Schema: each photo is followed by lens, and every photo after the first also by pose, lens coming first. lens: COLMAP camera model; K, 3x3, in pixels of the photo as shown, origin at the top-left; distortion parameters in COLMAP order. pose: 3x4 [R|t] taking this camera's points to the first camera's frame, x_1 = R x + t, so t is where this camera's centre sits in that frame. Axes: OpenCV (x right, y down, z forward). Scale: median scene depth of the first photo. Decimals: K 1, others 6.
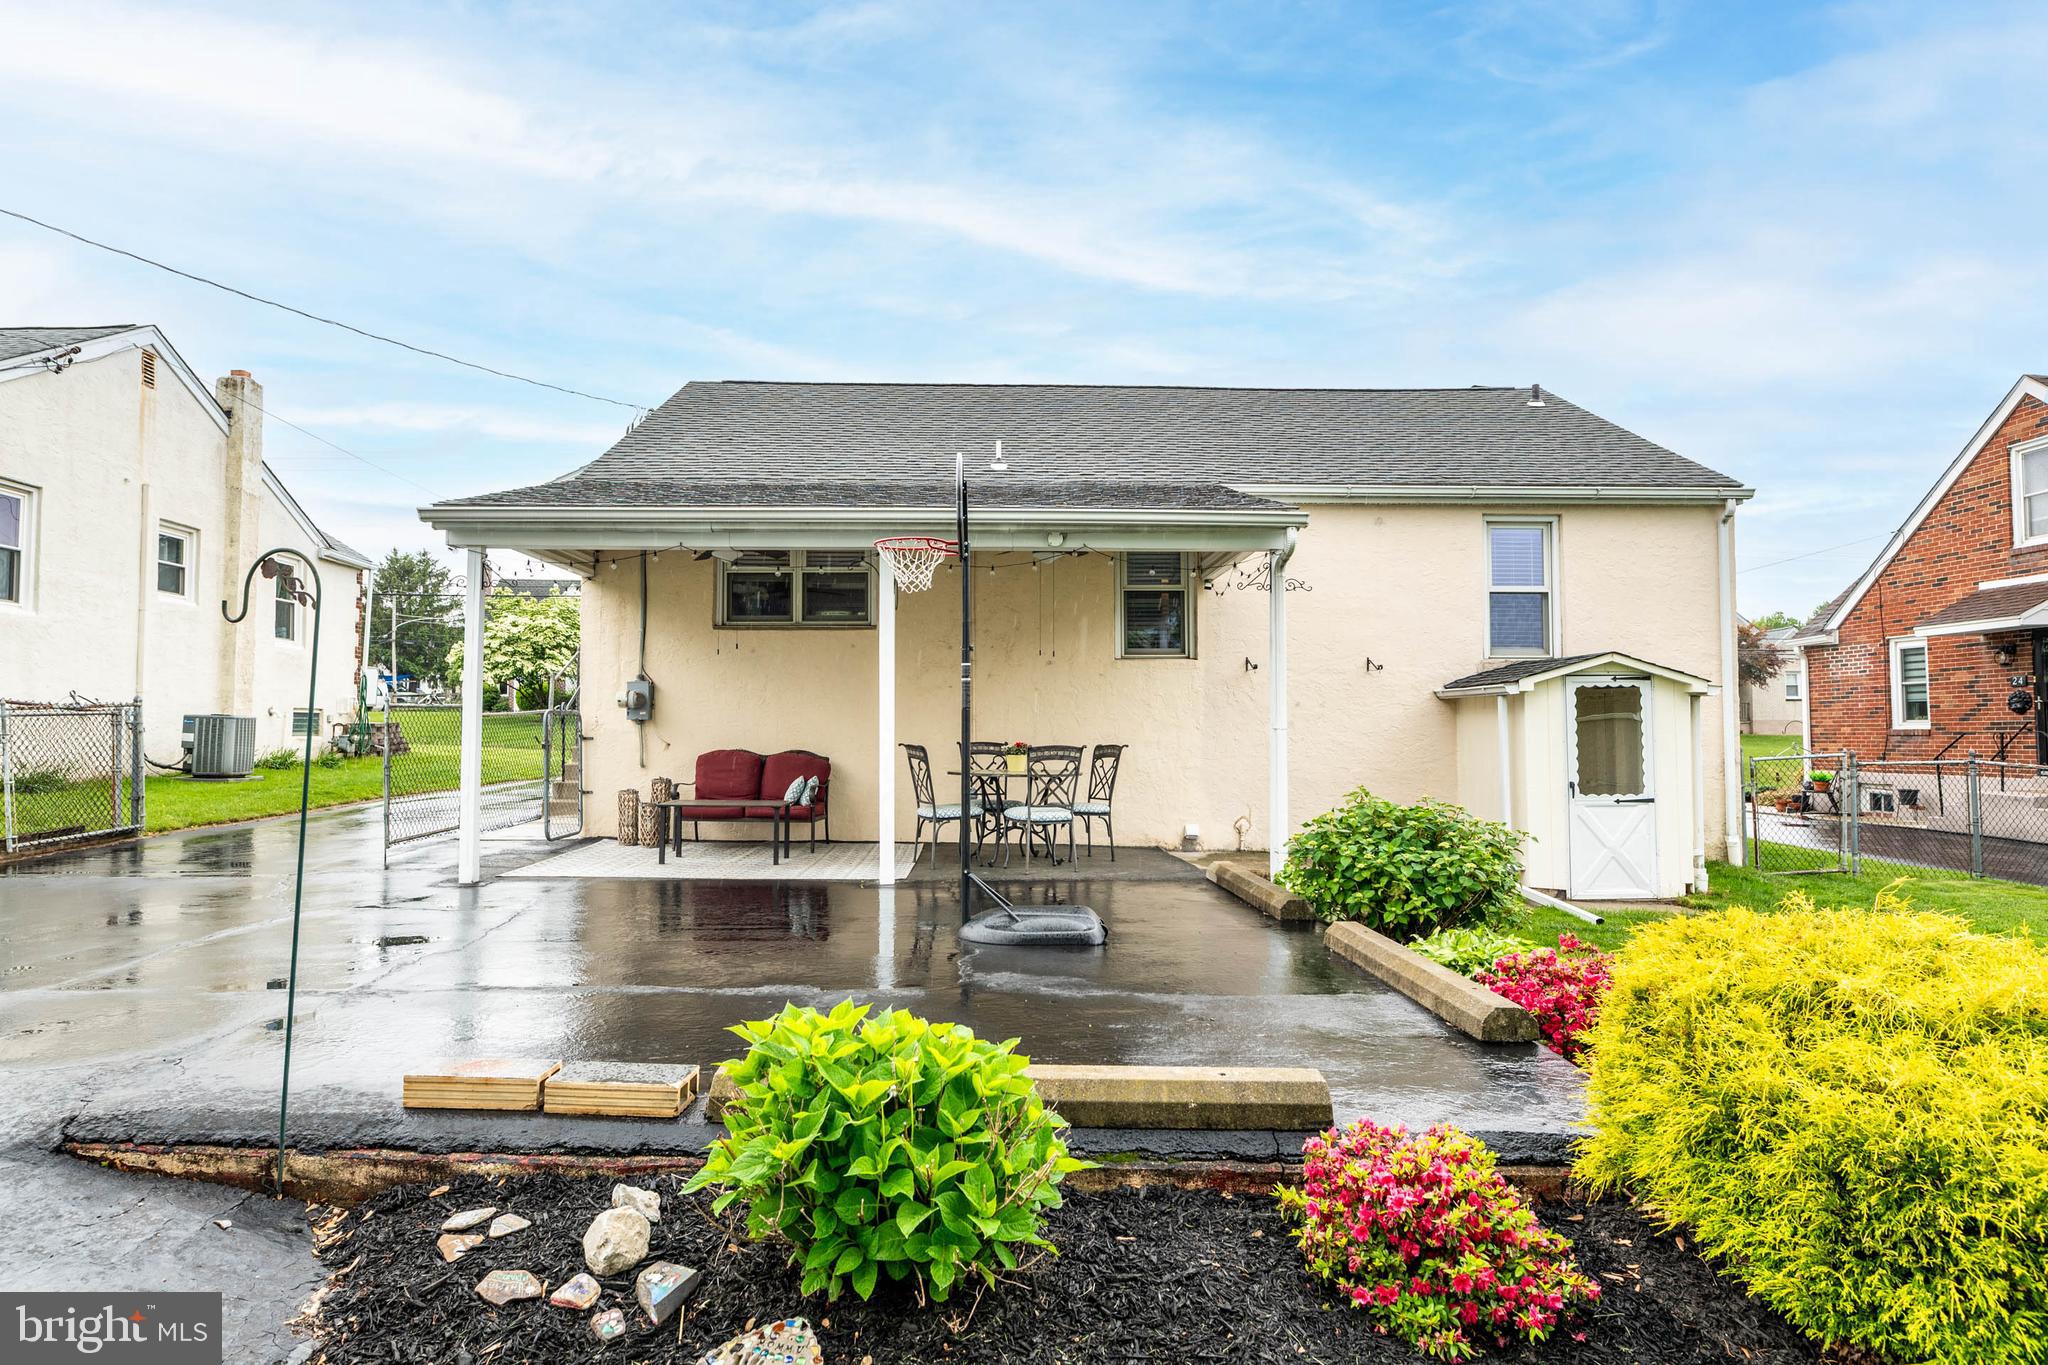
lens RADIAL K [[1163.0, 0, 1013.5], [0, 1163.0, 693.5], [0, 0, 1]] dist [0.002065, 0.000824]
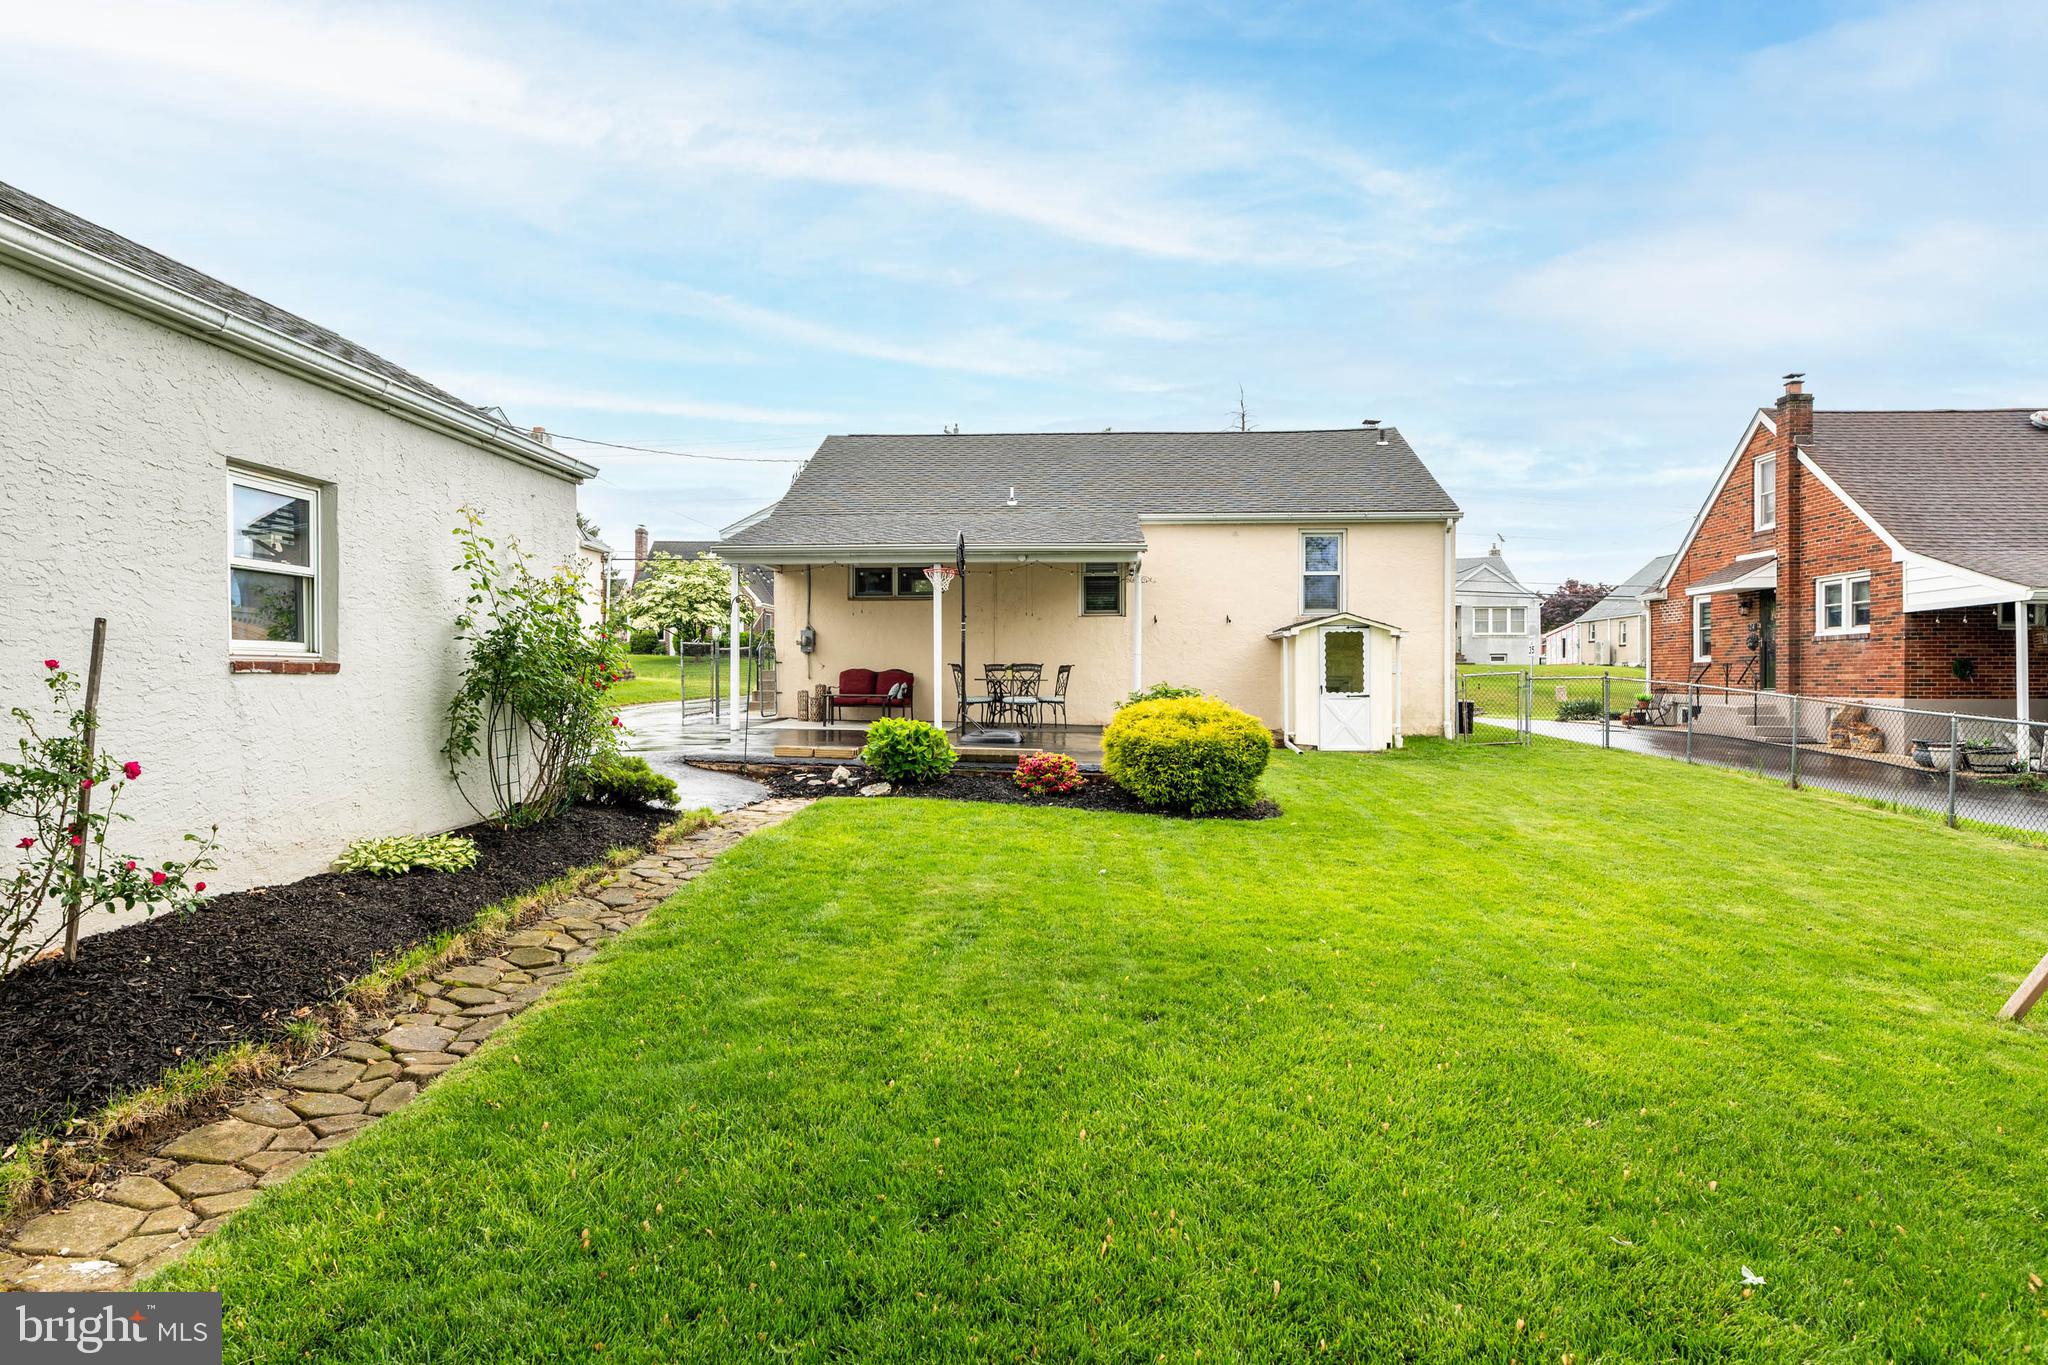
lens RADIAL K [[1163.0, 0, 1013.5], [0, 1163.0, 693.5], [0, 0, 1]] dist [0.002065, 0.000824]
pose [[0.995531, 0.002490, -0.094399, 0.157332], [0.001891, 0.998926, 0.046290, 0.004239], [0.094413, -0.046262, 0.994458, -0.731554]]
